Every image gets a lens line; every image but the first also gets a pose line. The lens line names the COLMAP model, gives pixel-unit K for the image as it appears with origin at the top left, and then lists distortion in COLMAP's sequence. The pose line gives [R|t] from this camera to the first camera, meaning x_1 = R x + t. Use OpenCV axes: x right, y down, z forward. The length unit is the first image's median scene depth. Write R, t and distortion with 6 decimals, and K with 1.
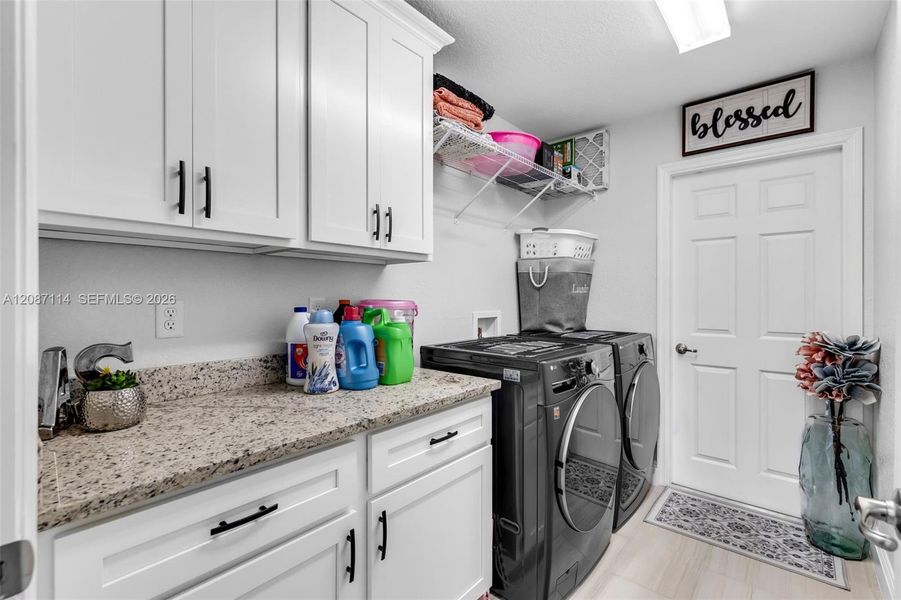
lens RADIAL K [[404.4, 0, 452.8], [0, 404.4, 295.5], [0, 0, 1]] dist [0.002447, 0.000863]
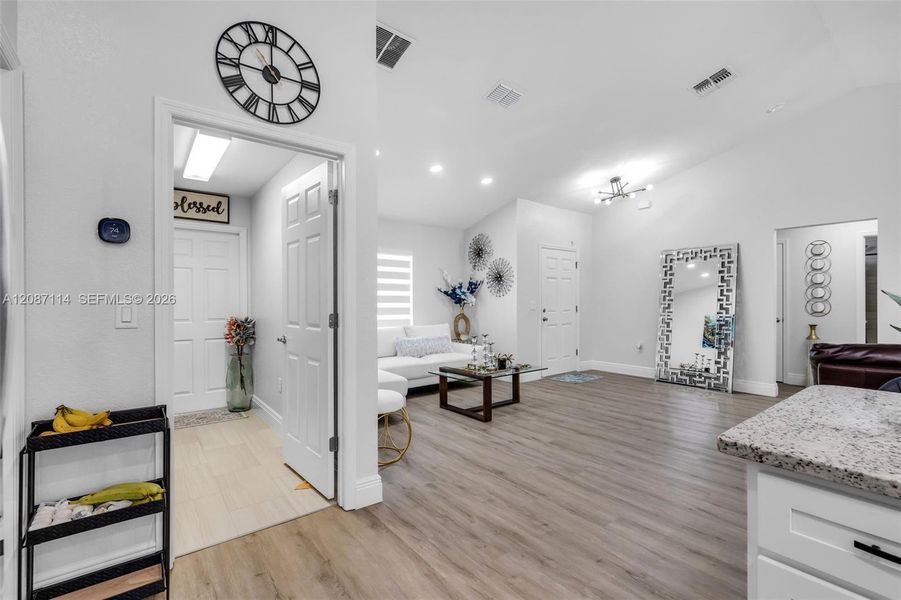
lens RADIAL K [[404.4, 0, 456.1], [0, 404.4, 301.1], [0, 0, 1]] dist [0.002447, 0.000863]
pose [[0.198654, 0.000910, 0.980069, -0.957686], [0.002326, 0.999996, -0.001401, 0.009631], [-0.980067, 0.002558, 0.198651, -0.595675]]
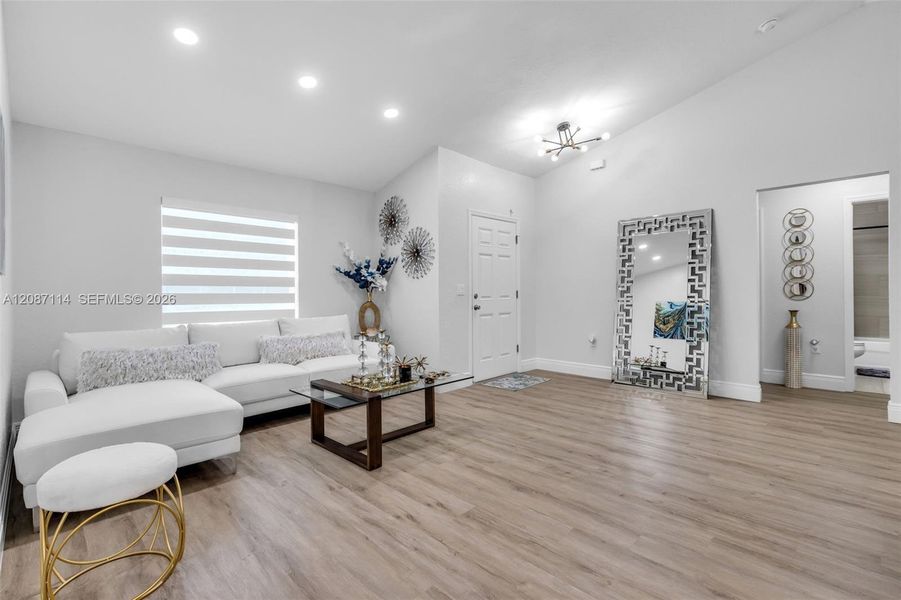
lens RADIAL K [[417.0, 0, 456.1], [0, 417.0, 288.7], [0, 0, 1]] dist [0.003531, -0.002719]
pose [[0.068403, 0.007509, 0.997629, -0.290228], [0.007732, 0.999938, -0.008057, 0.051896], [-0.997628, 0.008265, 0.068341, -0.689122]]
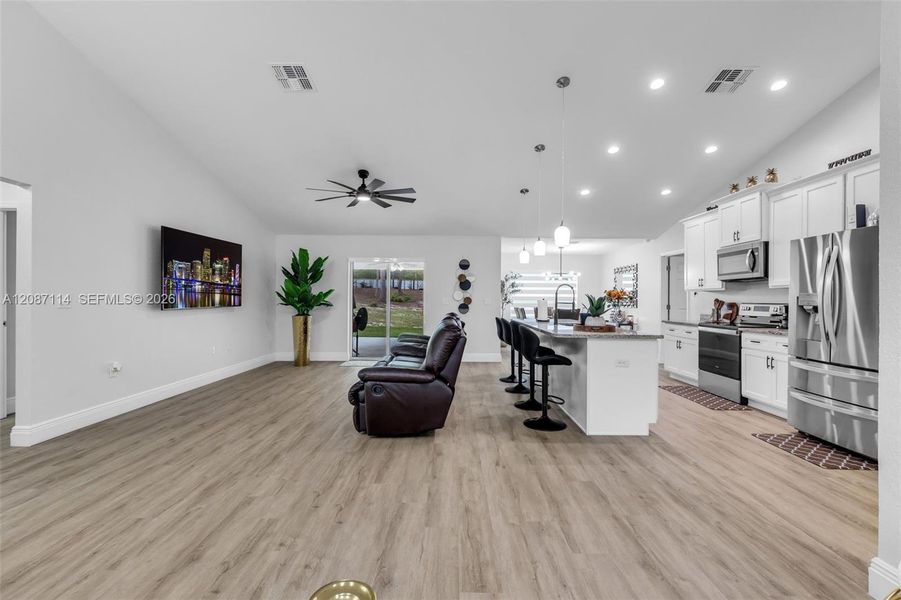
lens RADIAL K [[404.4, 0, 446.0], [0, 404.4, 298.0], [0, 0, 1]] dist [0.002447, 0.000863]
pose [[-0.765569, -0.006765, -0.643318, 1.229997], [-0.006285, 0.999976, -0.003037, 0.010170], [0.643323, 0.001719, -0.765593, -0.093754]]
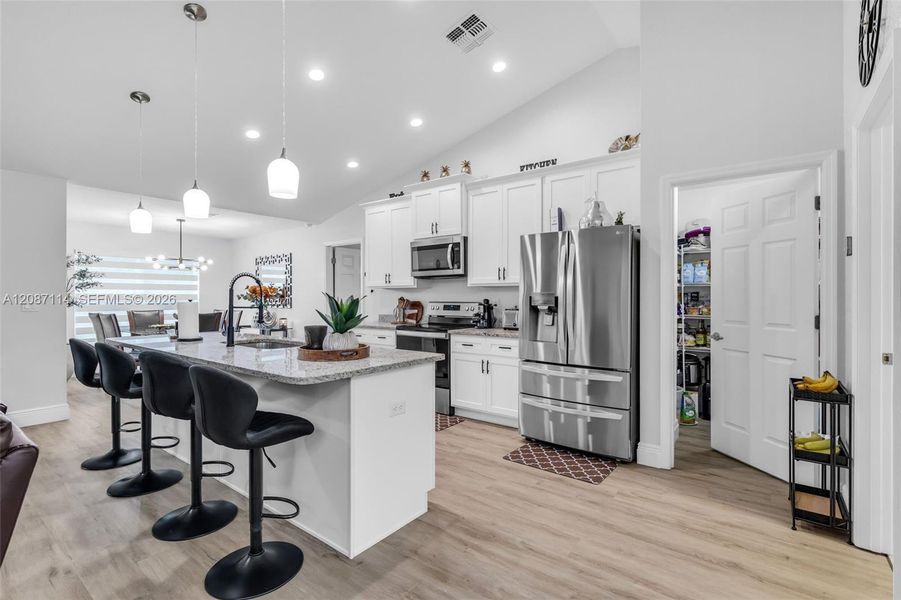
lens RADIAL K [[417.0, 0, 458.0], [0, 417.0, 298.5], [0, 0, 1]] dist [0.003531, -0.002719]
pose [[0.066260, 0.004128, -0.997794, 0.633779], [0.000411, 0.999991, 0.004164, -0.006097], [0.997802, -0.000686, 0.066258, -0.819282]]
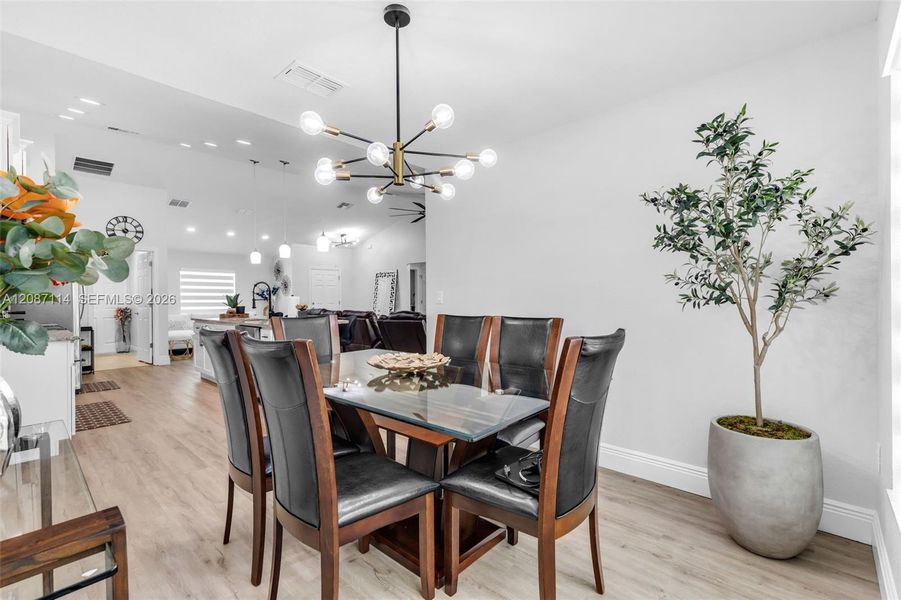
lens RADIAL K [[404.4, 0, 449.2], [0, 404.4, 300.7], [0, 0, 1]] dist [0.002447, 0.000863]
pose [[0.047630, -0.002648, 0.998862, -3.191713], [0.007575, 0.999969, 0.002290, 0.036720], [-0.998836, 0.007457, 0.047649, -2.690499]]
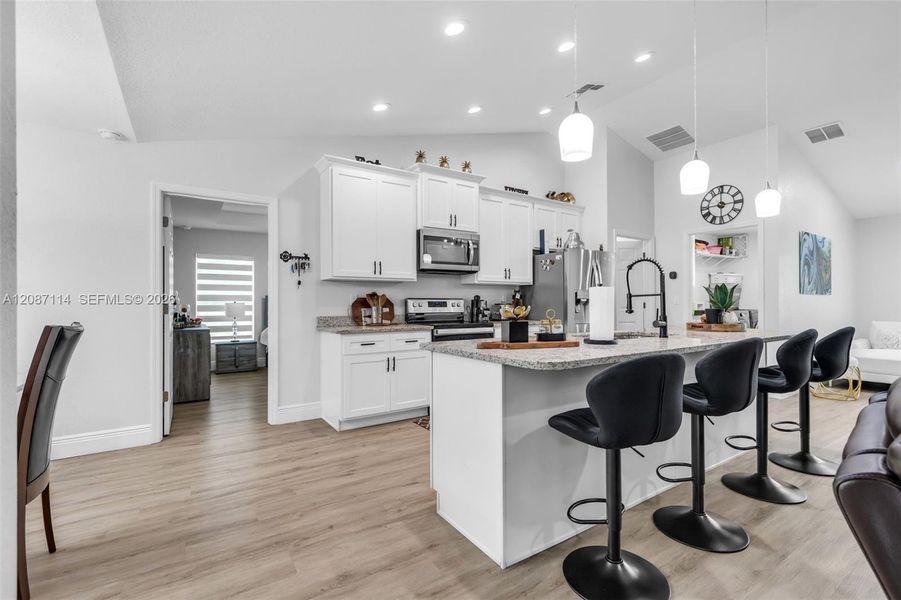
lens RADIAL K [[404.4, 0, 455.9], [0, 404.4, 304.3], [0, 0, 1]] dist [0.002447, 0.000863]
pose [[0.962466, -0.002187, -0.271394, -0.967495], [0.002701, 0.999995, 0.001520, 0.050716], [0.271389, -0.002196, 0.962467, -2.710799]]
